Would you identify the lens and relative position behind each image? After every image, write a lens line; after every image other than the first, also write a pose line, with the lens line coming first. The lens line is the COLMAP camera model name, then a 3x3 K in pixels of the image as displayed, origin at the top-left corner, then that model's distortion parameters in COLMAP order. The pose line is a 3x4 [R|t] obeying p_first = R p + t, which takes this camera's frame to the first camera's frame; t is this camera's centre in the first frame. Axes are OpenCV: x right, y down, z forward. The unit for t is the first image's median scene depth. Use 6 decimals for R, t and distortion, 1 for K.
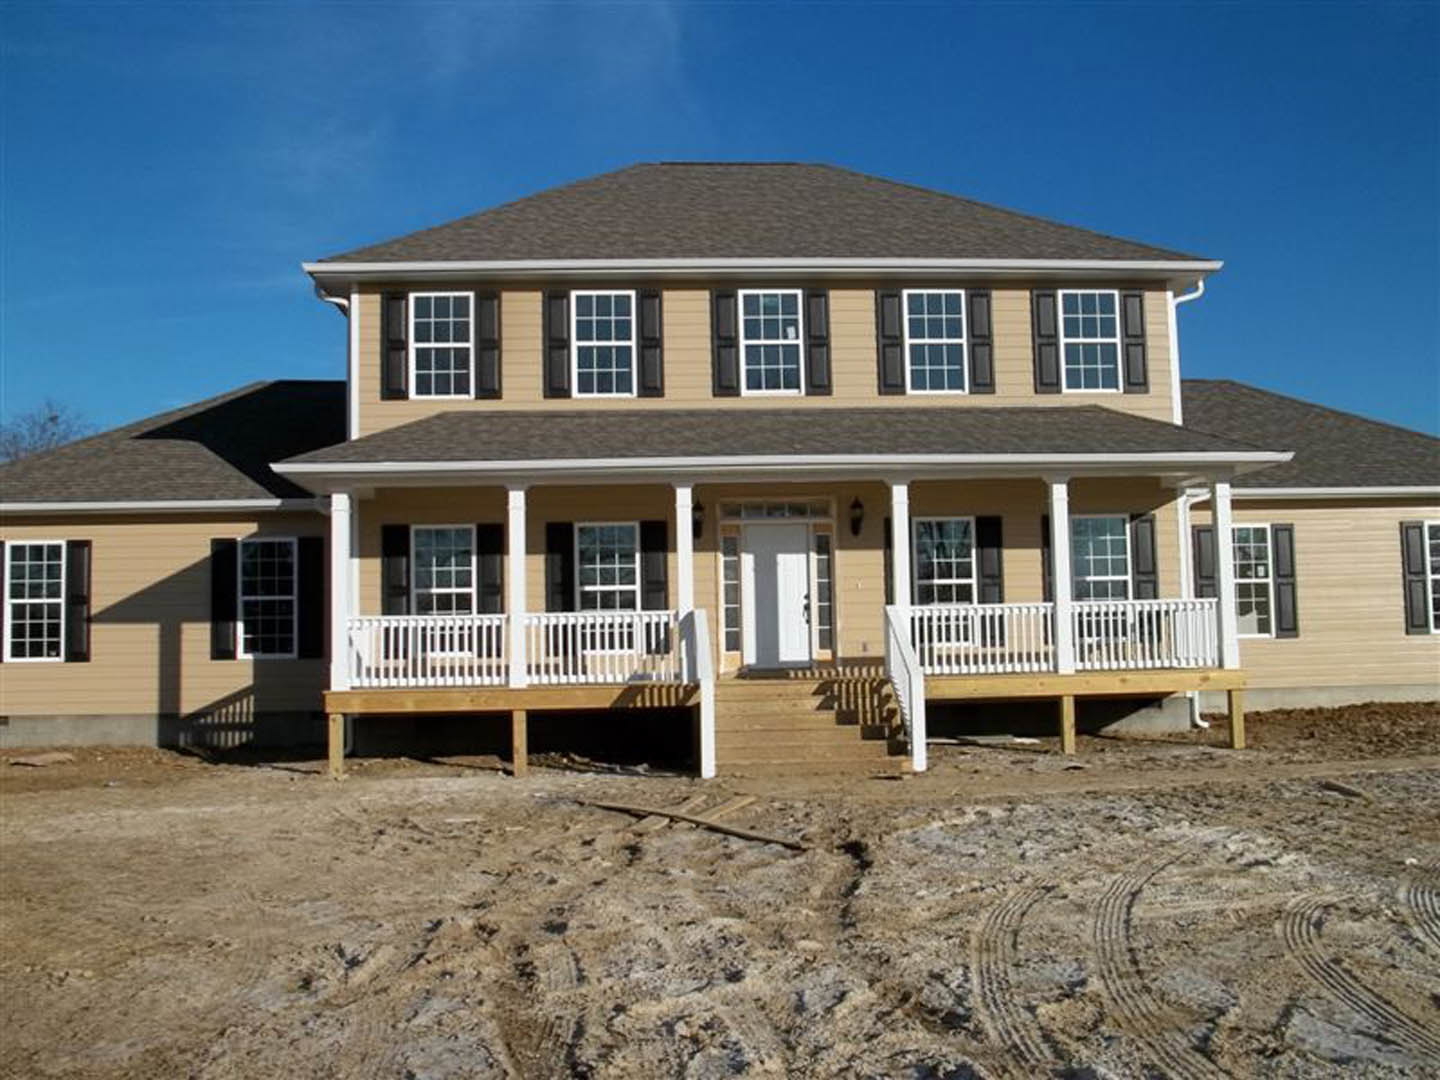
lens RADIAL K [[1418.6, 0, 721.3], [0, 1418.6, 538.7], [0, 0, 1]] dist [-0.079634, 0.000000]
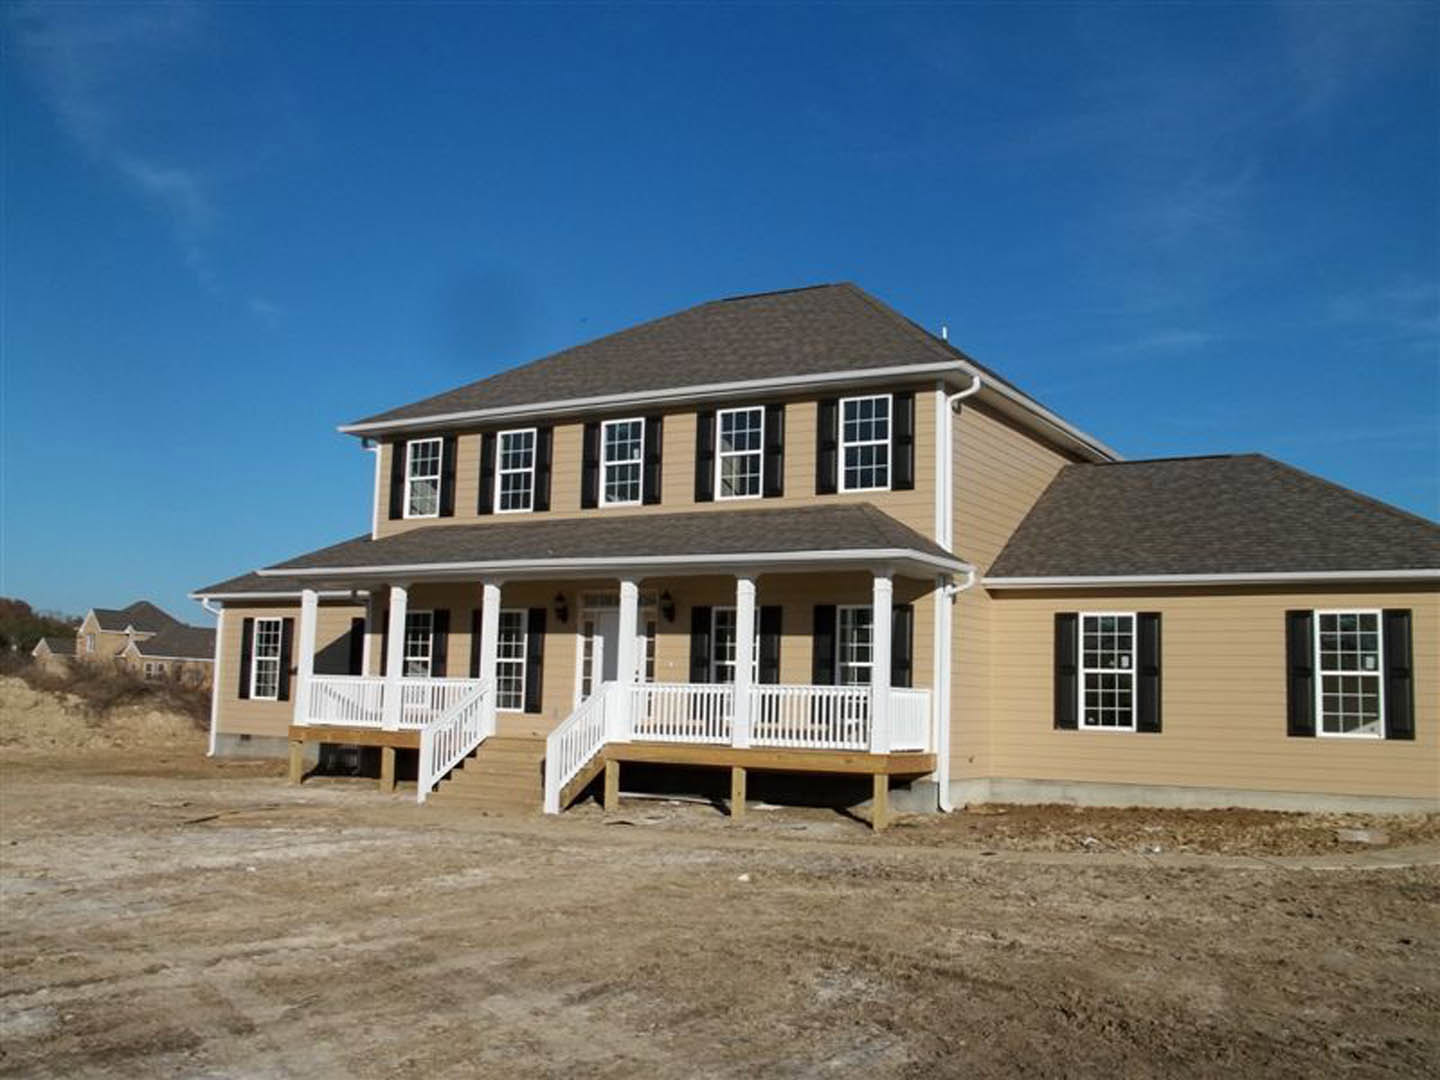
lens RADIAL K [[1418.6, 0, 727.7], [0, 1418.6, 534.4], [0, 0, 1]] dist [-0.079634, 0.000000]
pose [[0.822436, -0.024147, -0.568345, 0.702574], [-0.006980, 0.998595, -0.052528, -0.011505], [0.568815, 0.047168, 0.821112, 0.044702]]
